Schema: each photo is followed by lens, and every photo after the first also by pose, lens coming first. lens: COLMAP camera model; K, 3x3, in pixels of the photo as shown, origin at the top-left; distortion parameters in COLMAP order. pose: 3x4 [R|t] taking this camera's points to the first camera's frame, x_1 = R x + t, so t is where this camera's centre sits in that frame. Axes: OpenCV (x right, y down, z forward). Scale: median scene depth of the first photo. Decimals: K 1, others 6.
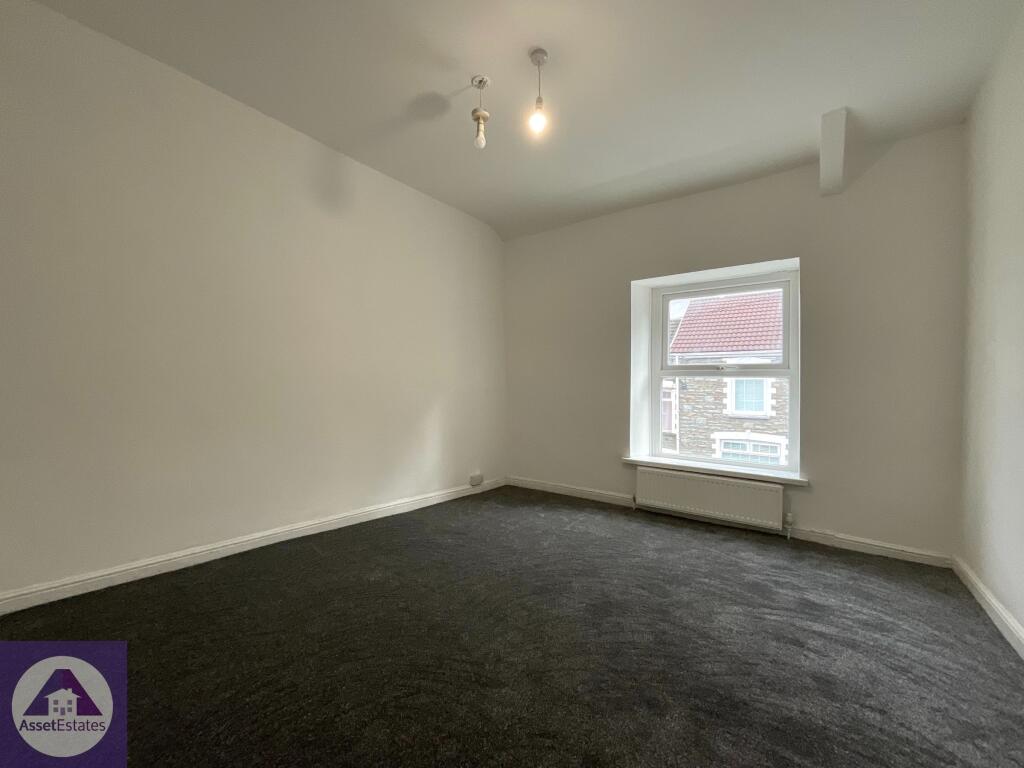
lens RADIAL K [[414.1, 0, 512.1], [0, 414.1, 386.1], [0, 0, 1]] dist [-0.004402, 0.002056]
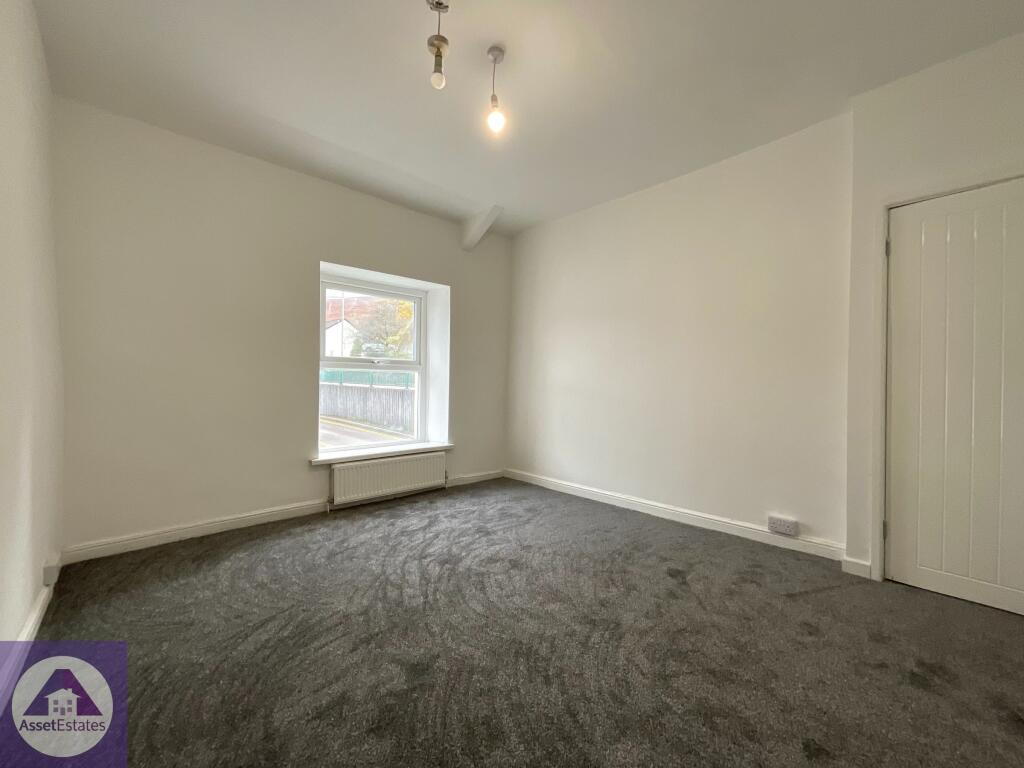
lens RADIAL K [[414.1, 0, 509.9], [0, 414.1, 382.6], [0, 0, 1]] dist [-0.004402, 0.002056]
pose [[0.194777, -0.018521, 0.980673, -0.576773], [-0.008953, 0.999746, 0.020660, -0.014861], [-0.980807, -0.012804, 0.194562, 0.470444]]
